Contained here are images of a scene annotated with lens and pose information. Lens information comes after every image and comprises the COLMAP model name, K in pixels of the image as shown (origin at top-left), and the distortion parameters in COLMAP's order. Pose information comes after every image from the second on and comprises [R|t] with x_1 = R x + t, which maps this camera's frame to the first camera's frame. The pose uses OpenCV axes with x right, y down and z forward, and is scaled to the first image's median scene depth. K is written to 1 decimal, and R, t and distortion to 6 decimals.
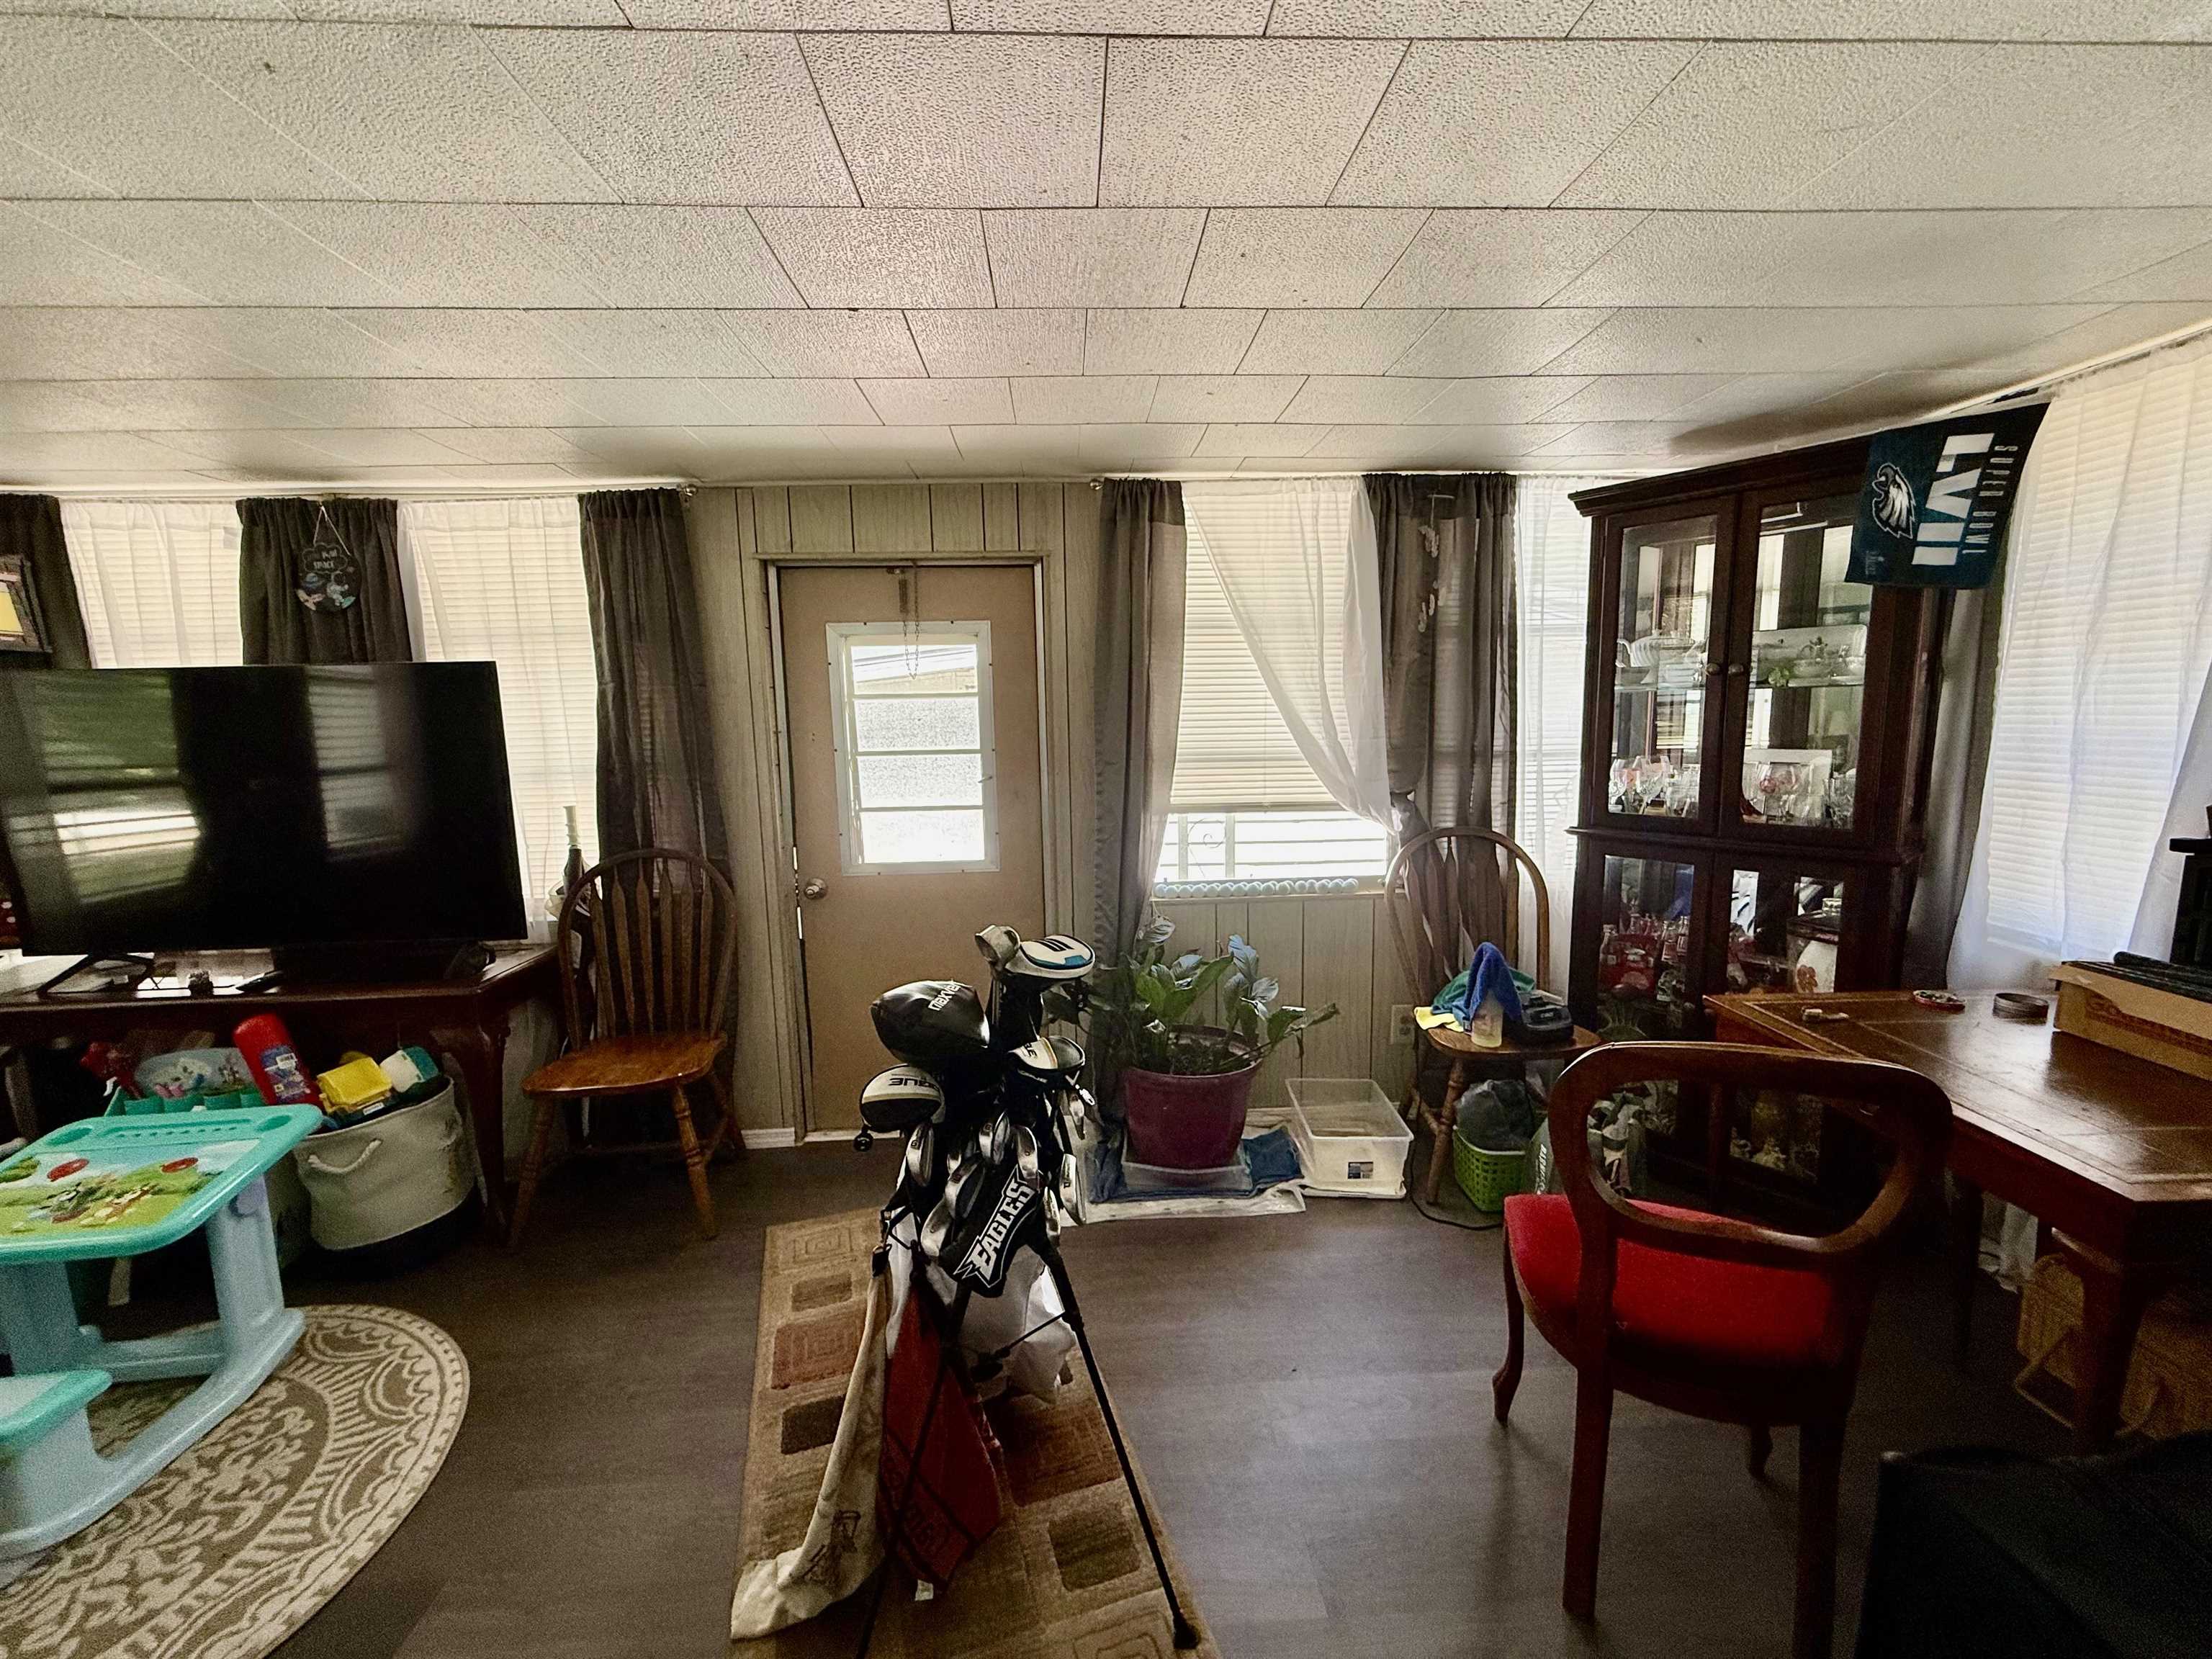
lens RADIAL K [[868.5, 0, 1105.3], [0, 868.5, 826.3], [0, 0, 1]] dist [-0.001141, 0.000055]
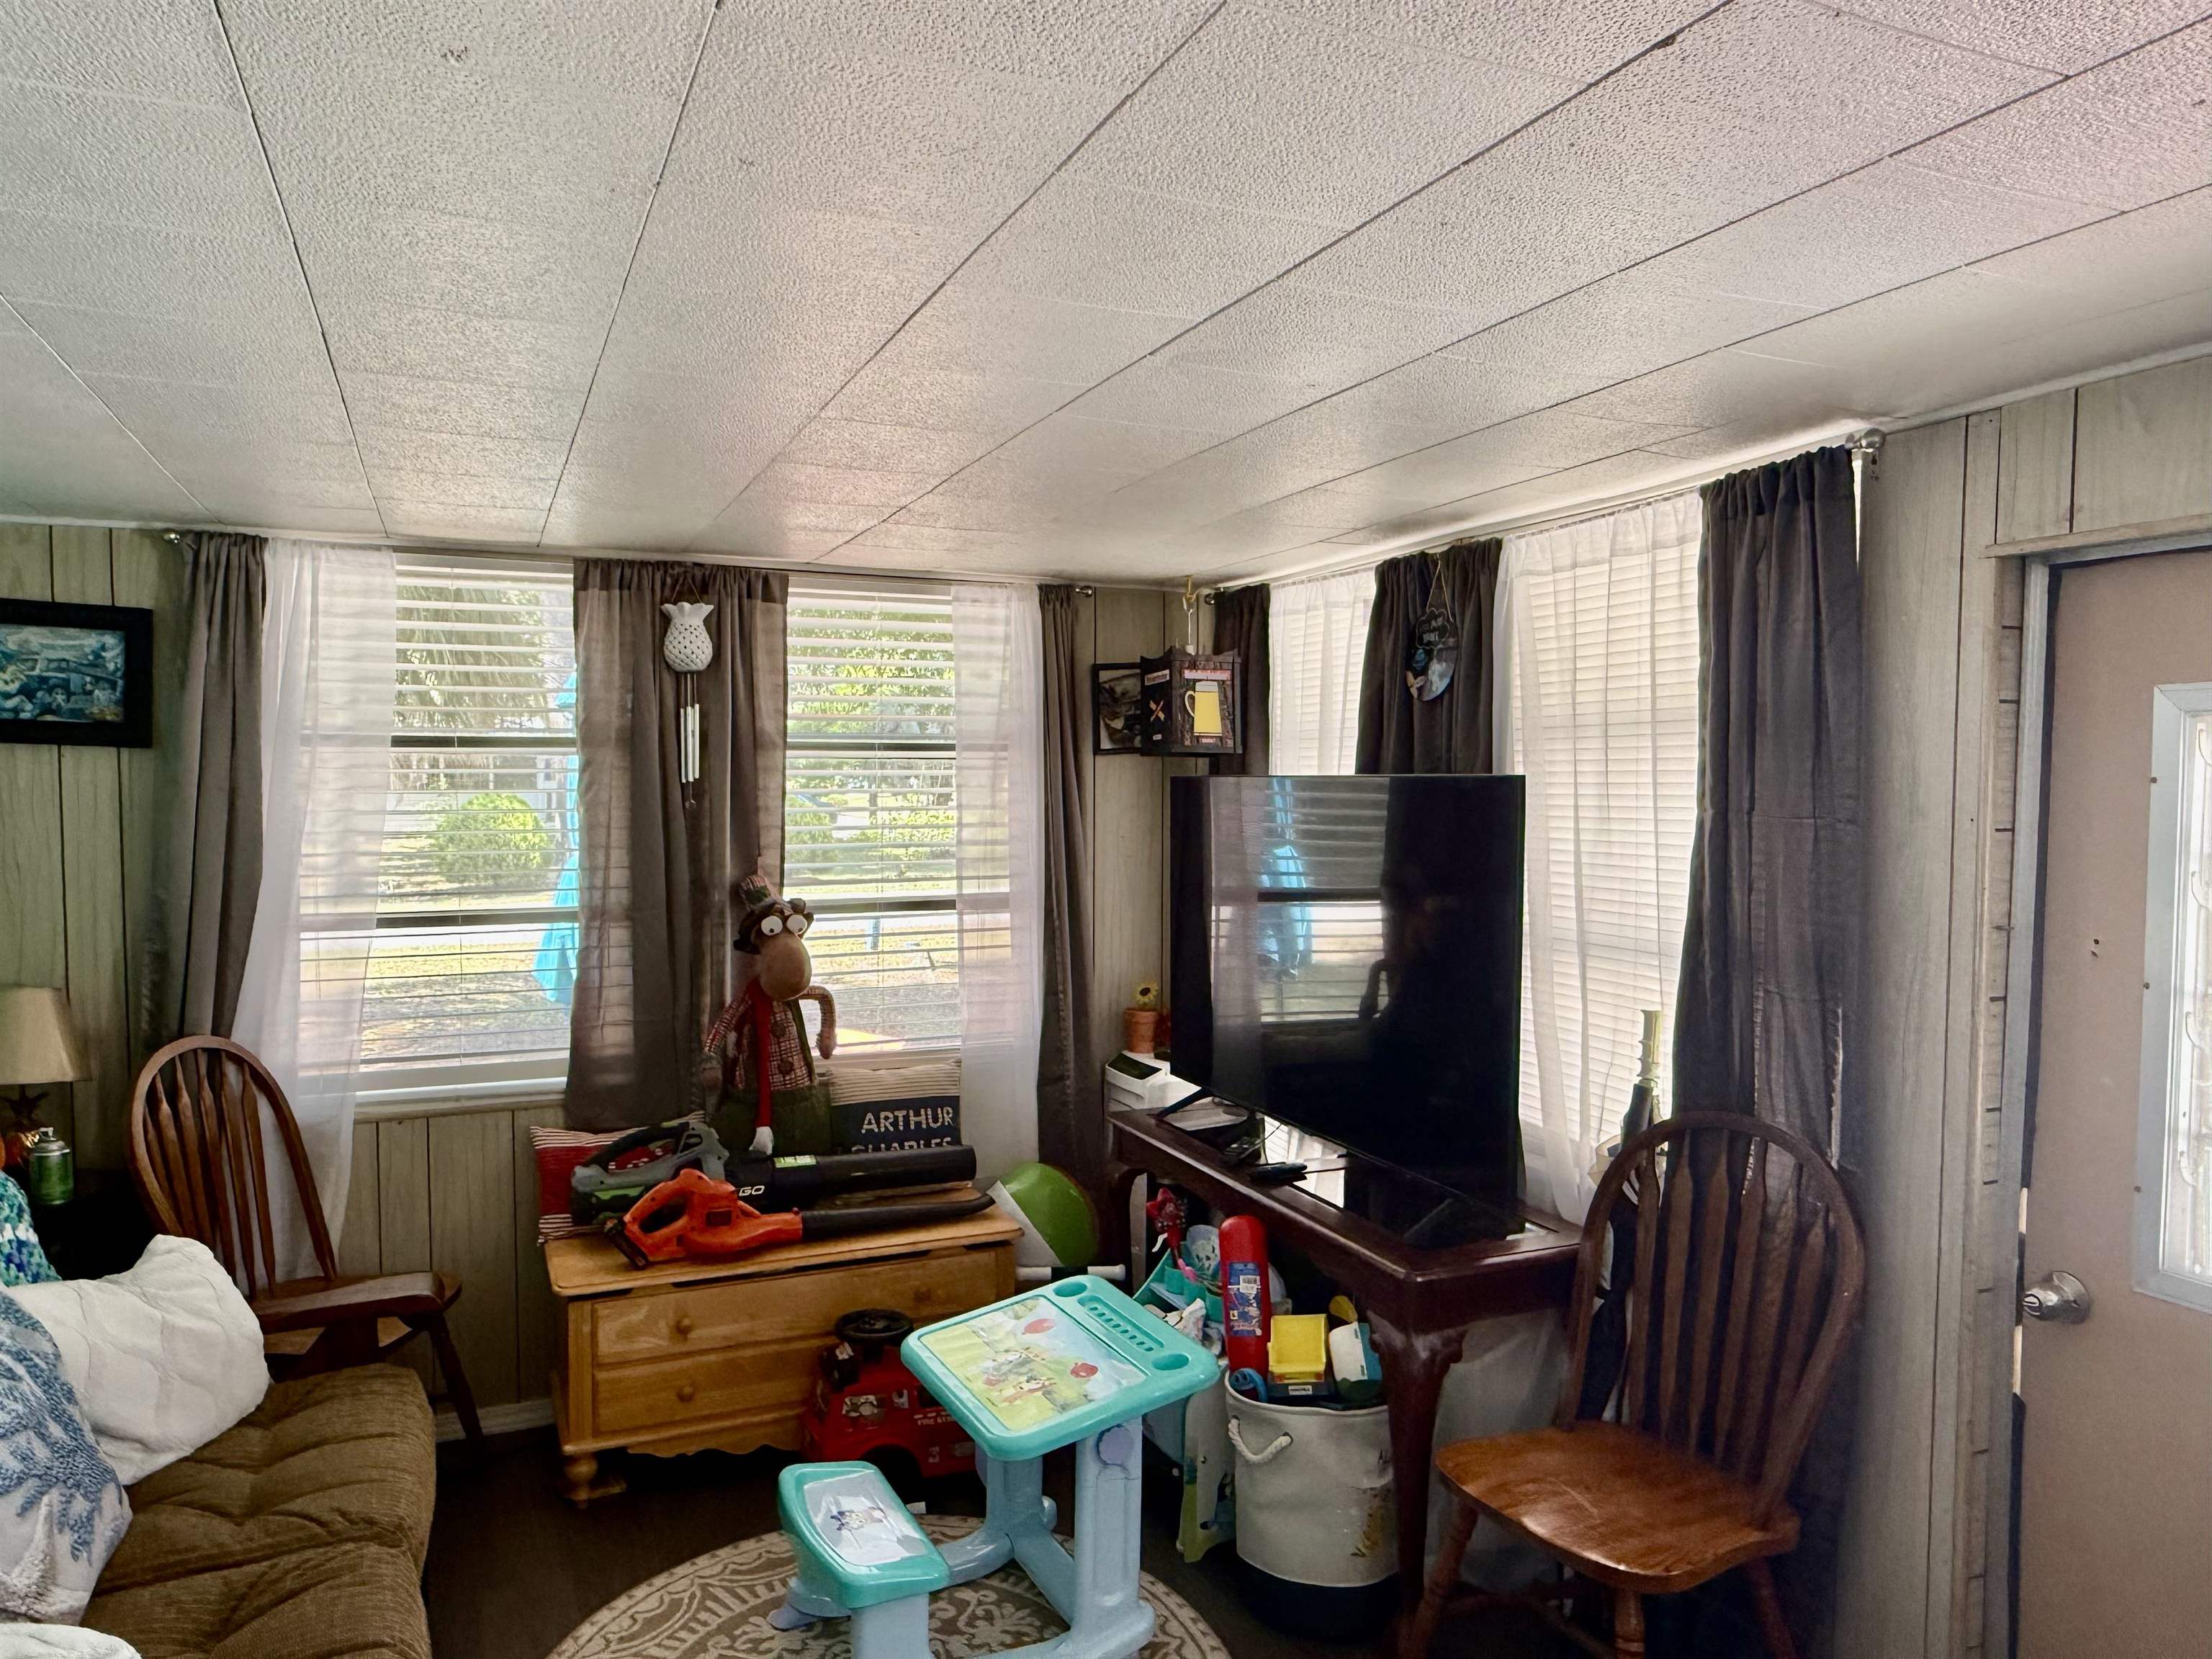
lens RADIAL K [[1439.3, 0, 1101.3], [0, 1439.3, 832.0], [0, 0, 1]] dist [-0.010676, -0.000364]
pose [[0.353271, 0.057980, -0.933723, 0.163016], [-0.140398, 0.990060, 0.008359, -0.106203], [0.924926, 0.128140, 0.357899, 0.317558]]
